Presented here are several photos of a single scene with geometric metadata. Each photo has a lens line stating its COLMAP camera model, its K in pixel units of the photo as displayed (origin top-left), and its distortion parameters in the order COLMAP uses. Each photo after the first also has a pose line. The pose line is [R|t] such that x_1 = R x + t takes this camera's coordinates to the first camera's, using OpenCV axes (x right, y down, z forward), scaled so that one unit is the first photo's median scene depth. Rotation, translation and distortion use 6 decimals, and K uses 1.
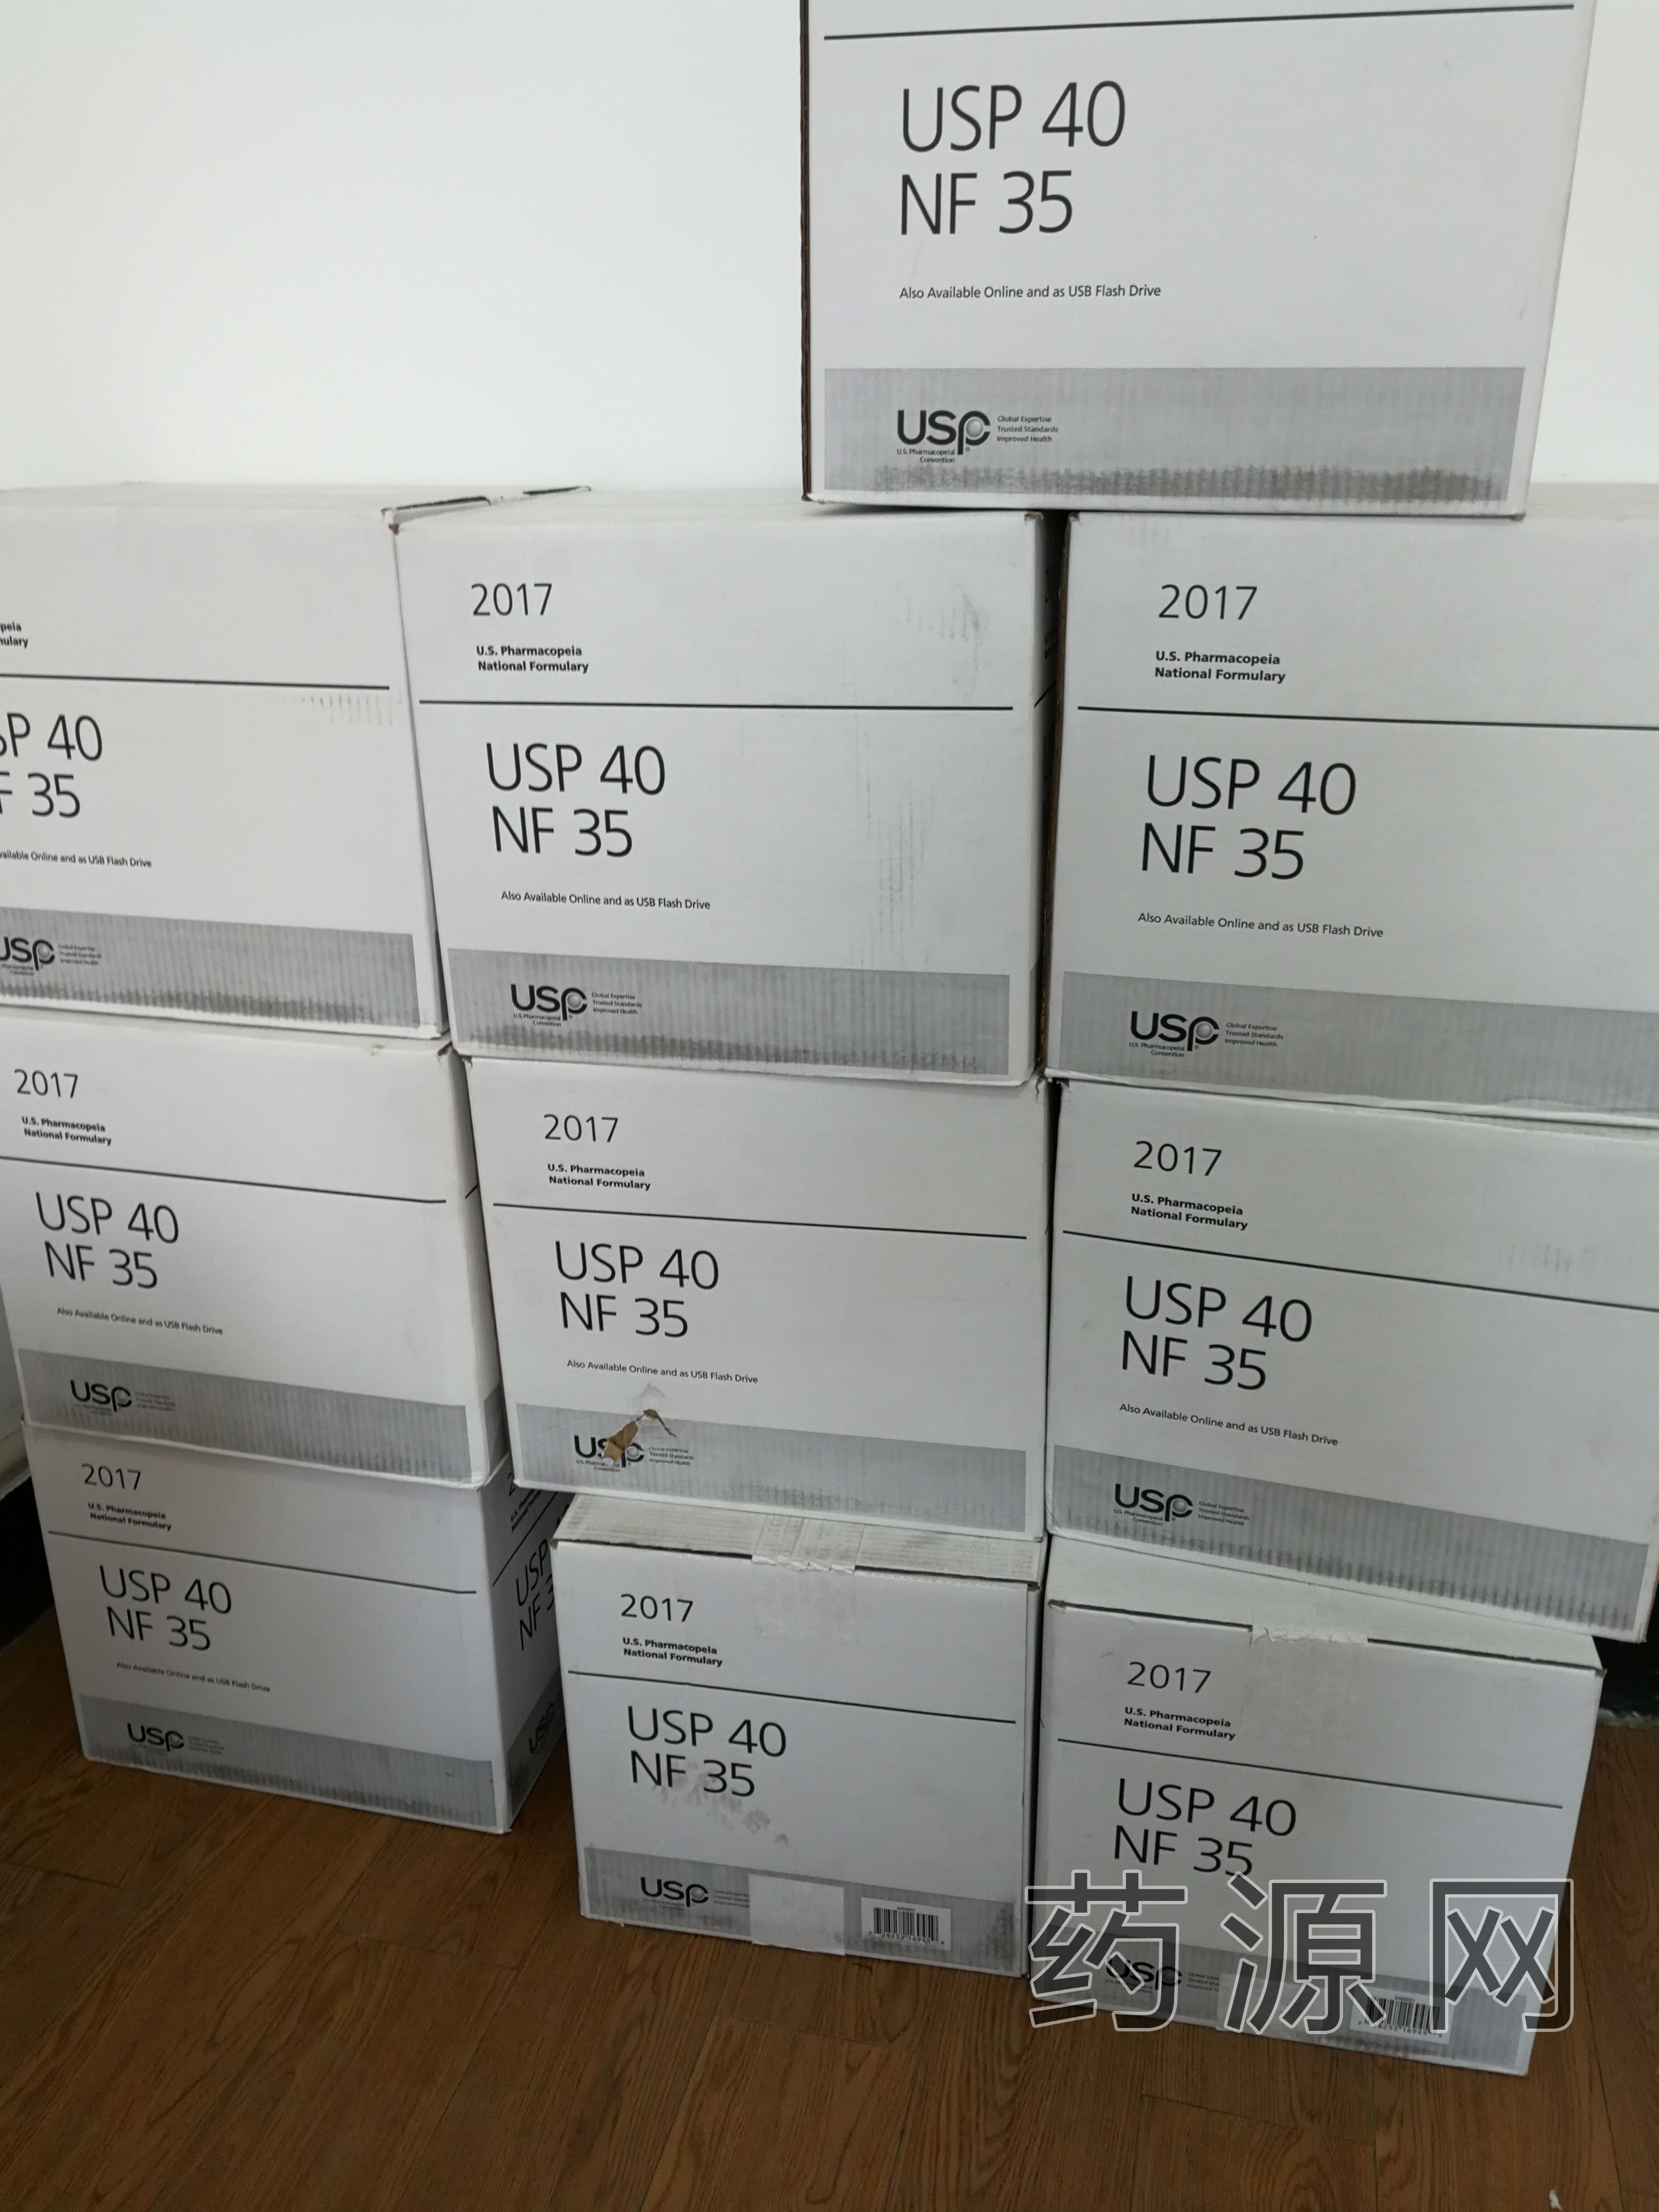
lens RADIAL K [[1805.9, 0, 829.5], [0, 1805.9, 1106.0], [0, 0, 1]] dist [0.000029, 0.011357]
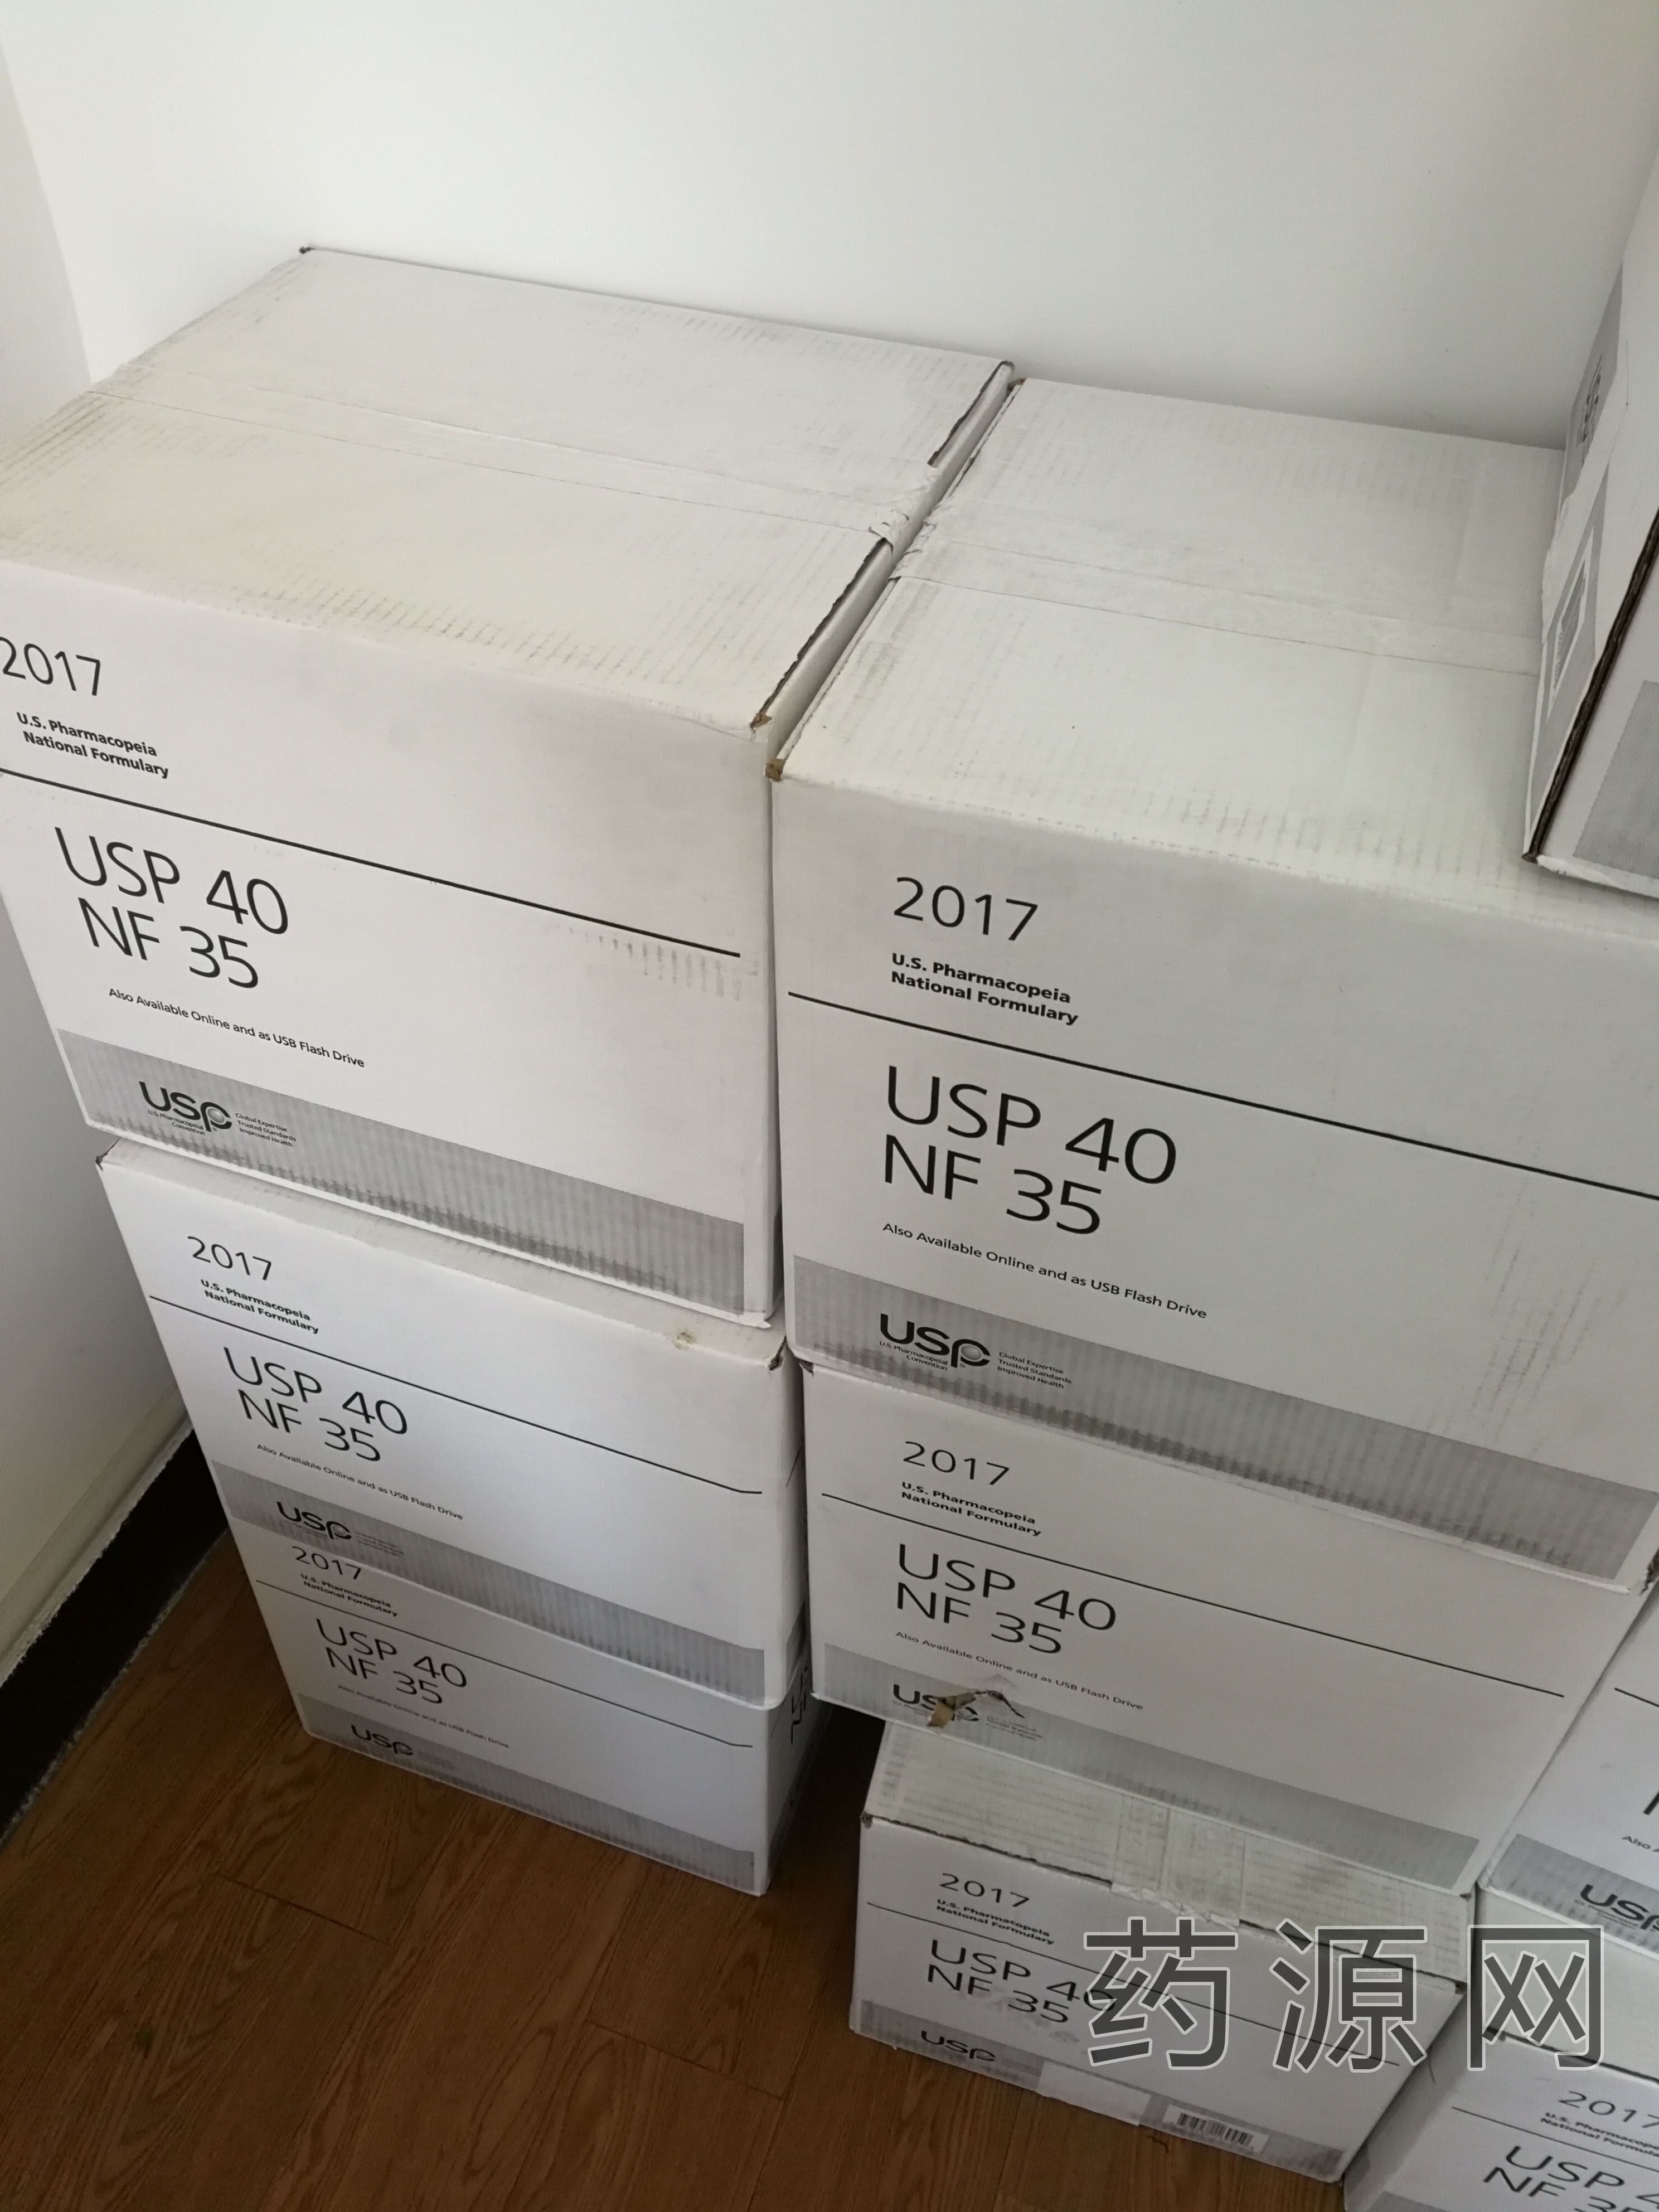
lens RADIAL K [[1805.9, 0, 829.5], [0, 1805.9, 1106.0], [0, 0, 1]] dist [0.000029, 0.011357]
pose [[0.995510, 0.081837, -0.047556, -0.158357], [-0.057726, 0.923122, 0.380149, -0.378575], [0.075010, -0.375697, 0.923702, 0.356473]]
